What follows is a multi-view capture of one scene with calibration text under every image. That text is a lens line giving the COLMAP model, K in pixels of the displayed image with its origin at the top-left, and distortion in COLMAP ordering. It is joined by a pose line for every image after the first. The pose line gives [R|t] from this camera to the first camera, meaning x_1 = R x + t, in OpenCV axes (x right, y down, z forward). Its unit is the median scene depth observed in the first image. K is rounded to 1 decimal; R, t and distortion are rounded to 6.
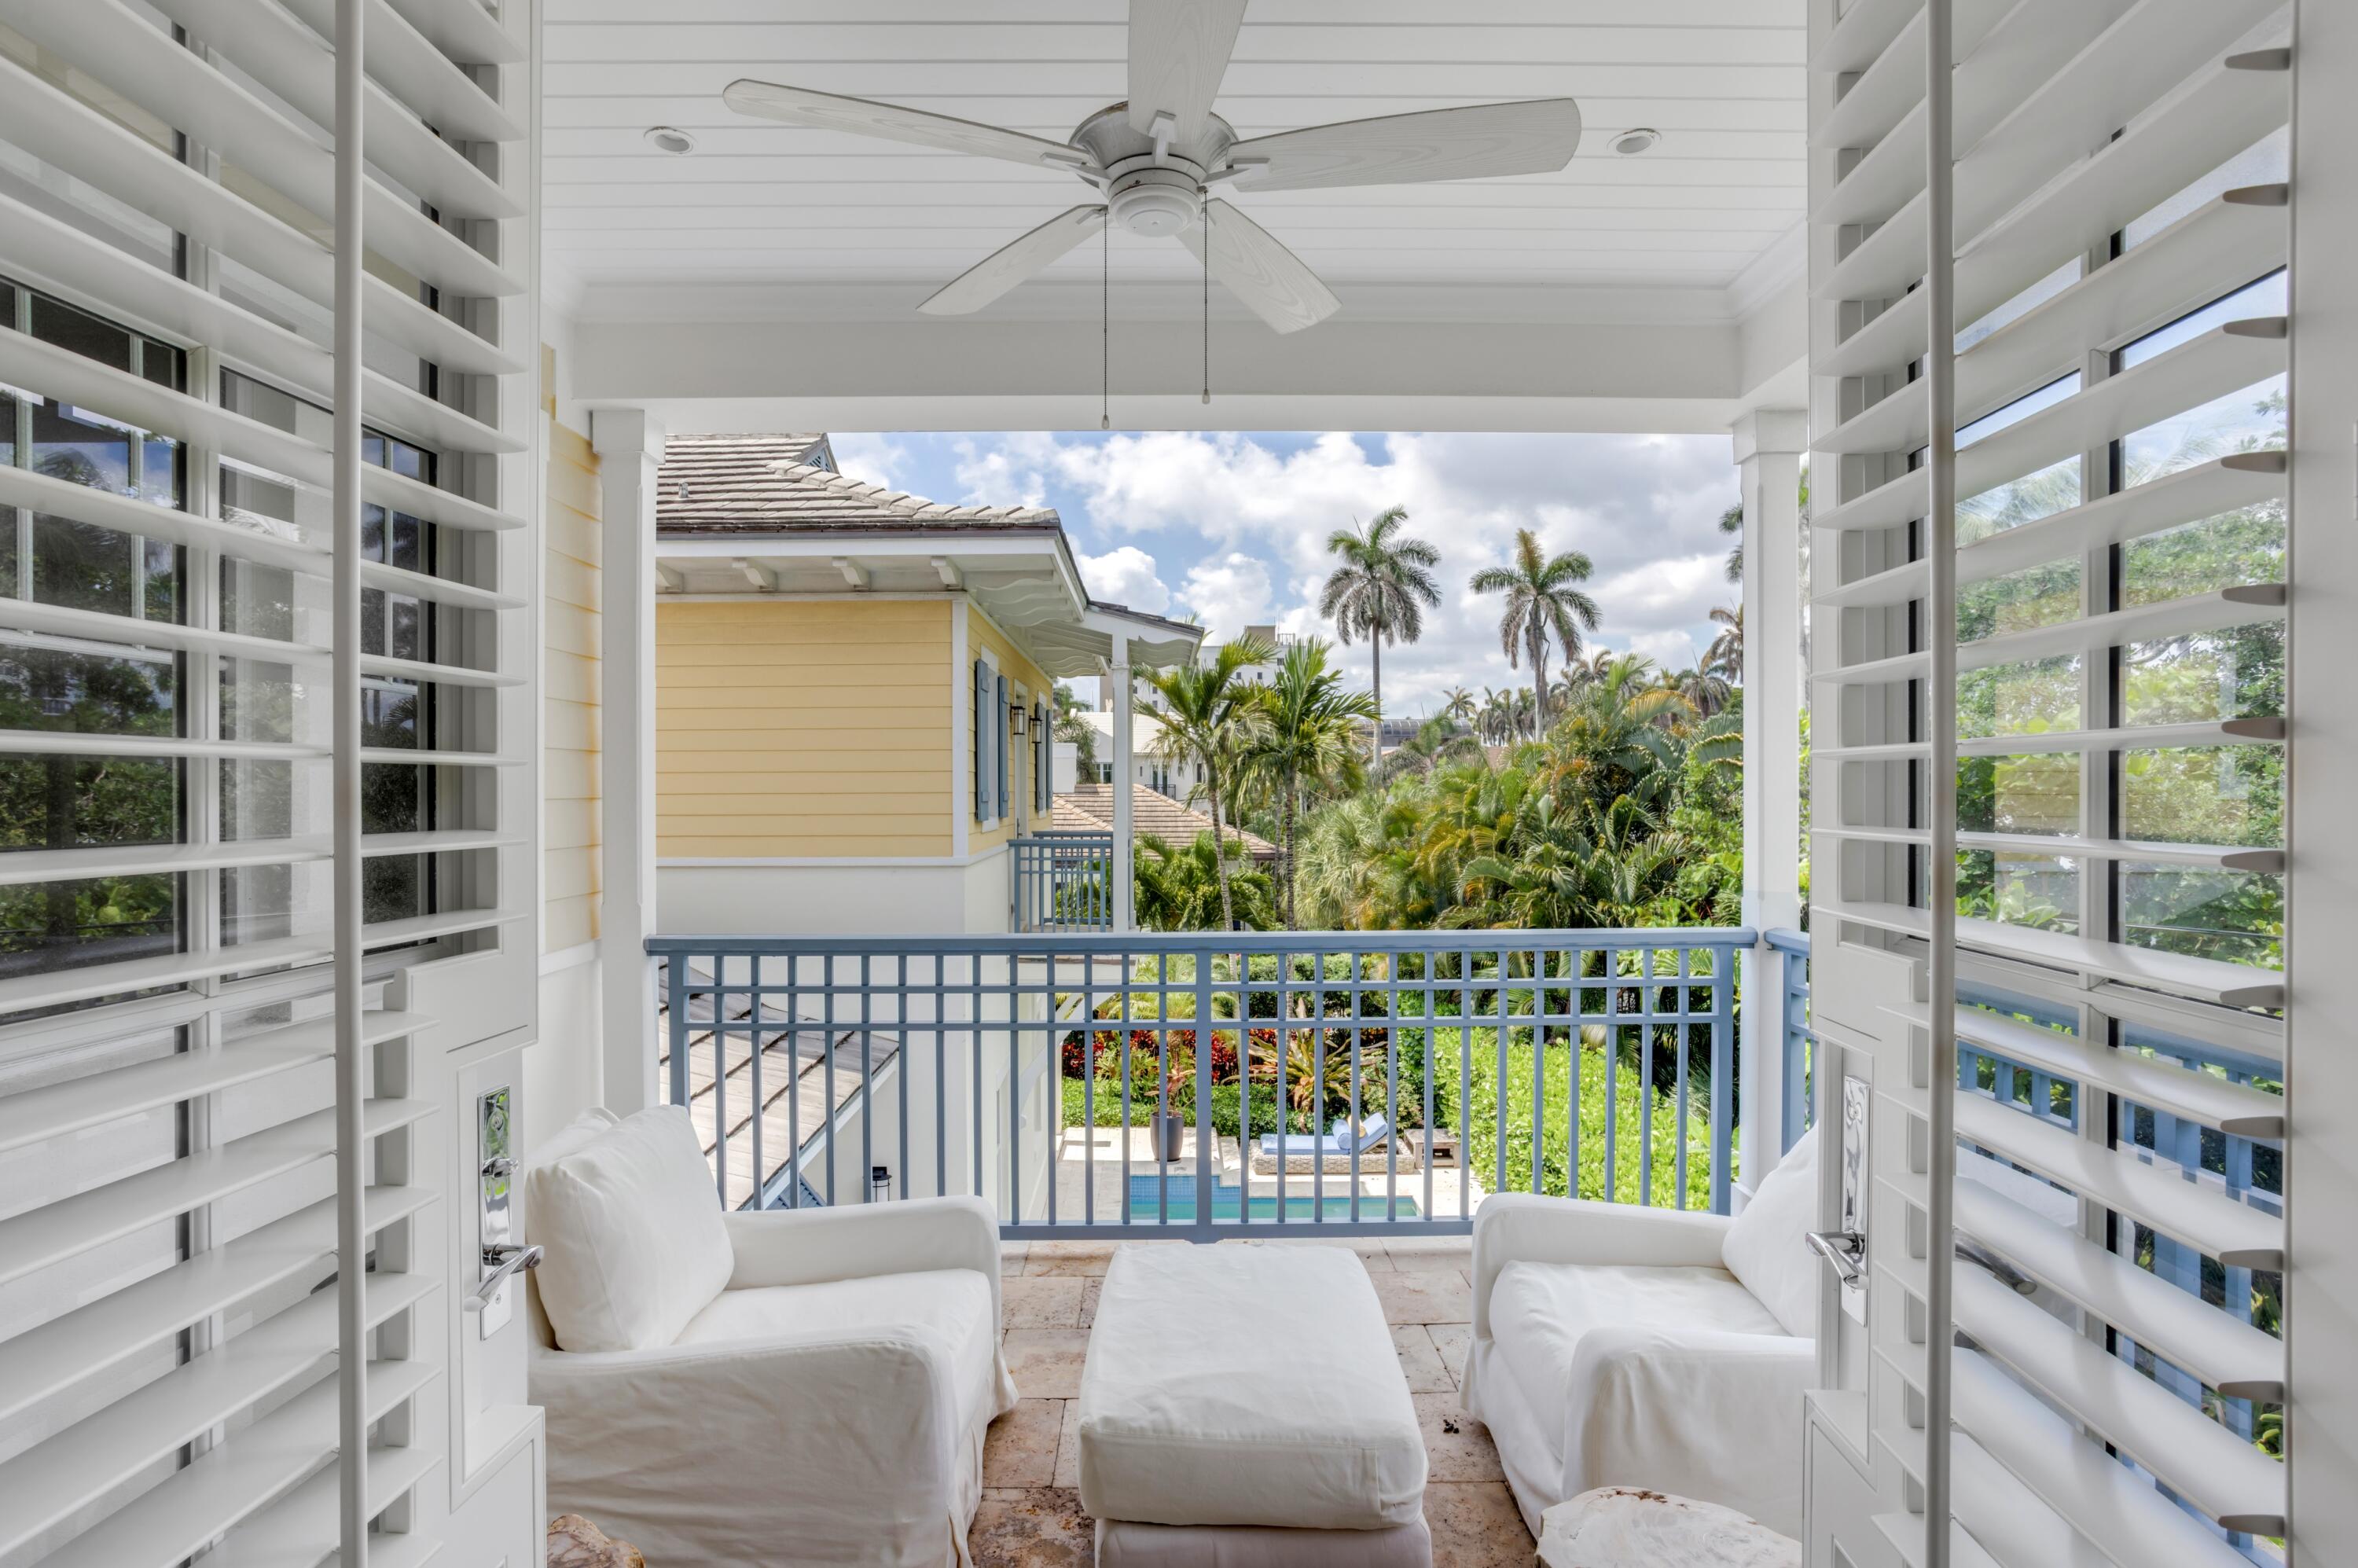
lens RADIAL K [[1193.9, 0, 1168.7], [0, 1193.9, 773.5], [0, 0, 1]] dist [-0.049945, 0.027944]
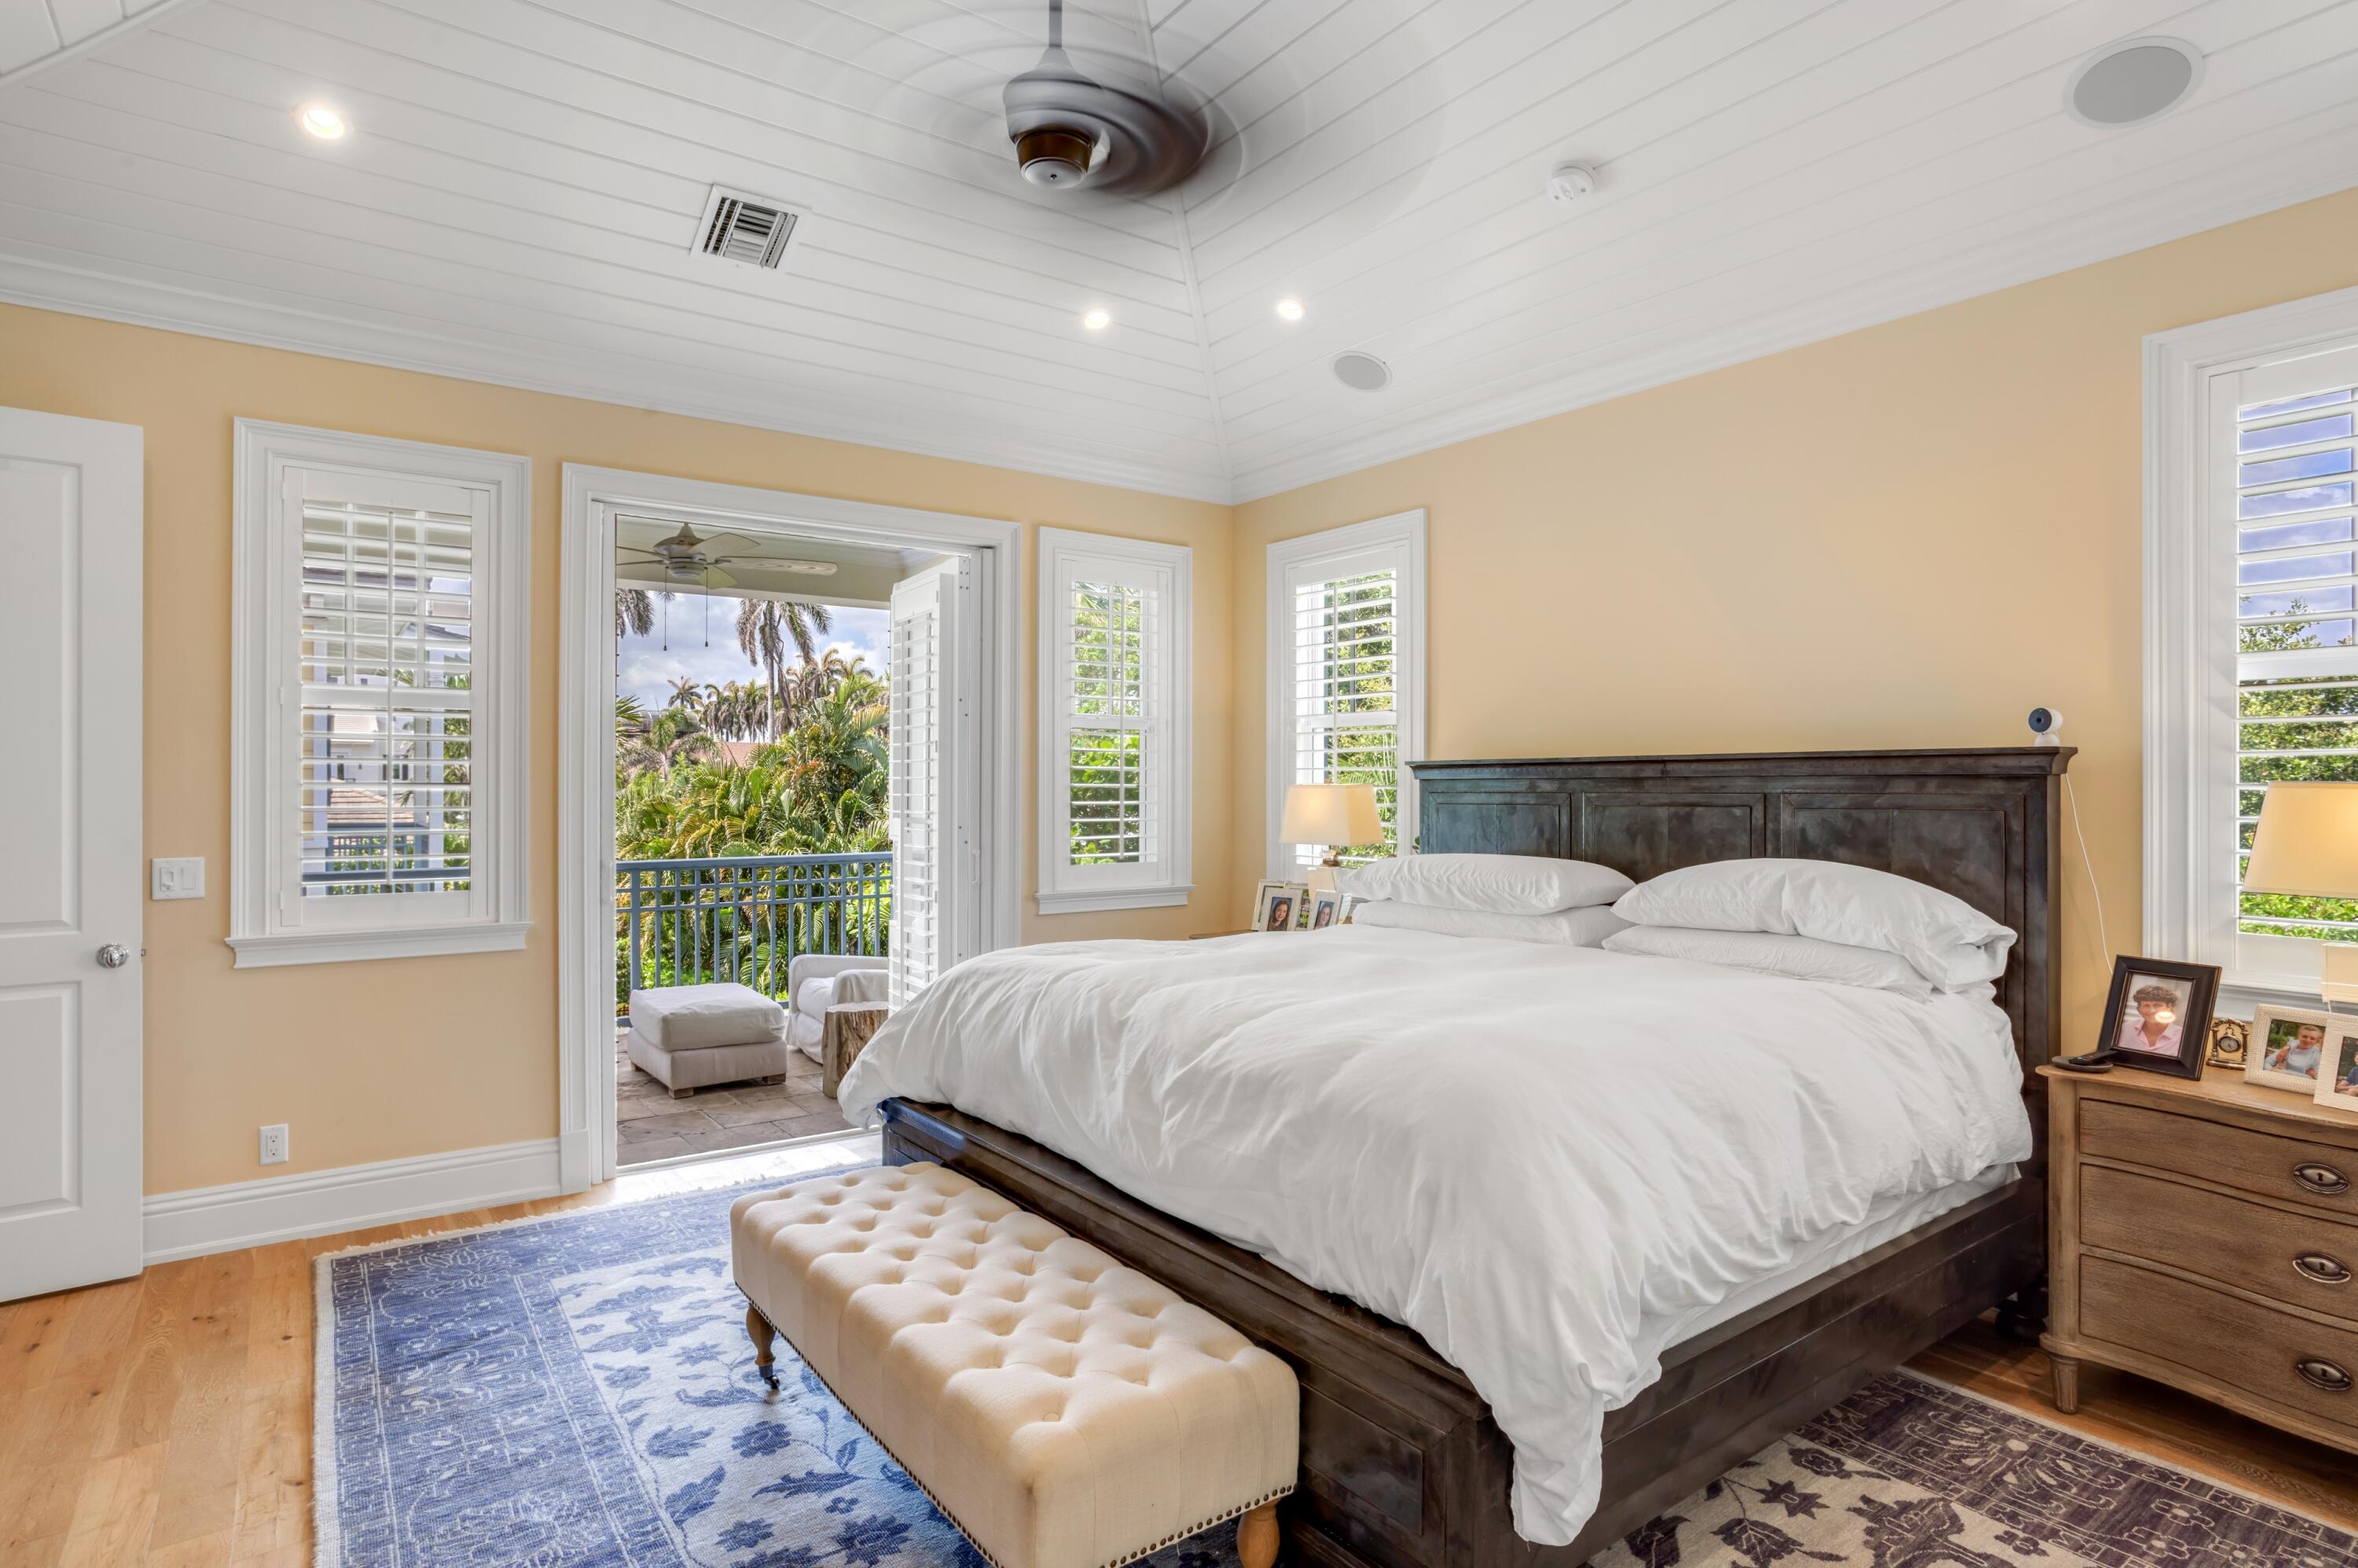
lens RADIAL K [[1193.9, 0, 1176.5], [0, 1193.9, 765.6], [0, 0, 1]] dist [-0.049945, 0.027944]
pose [[0.805646, 0.009214, 0.592325, -0.075609], [-0.007848, 0.999957, -0.004881, -0.003758], [-0.592345, -0.000717, 0.805684, -0.197274]]
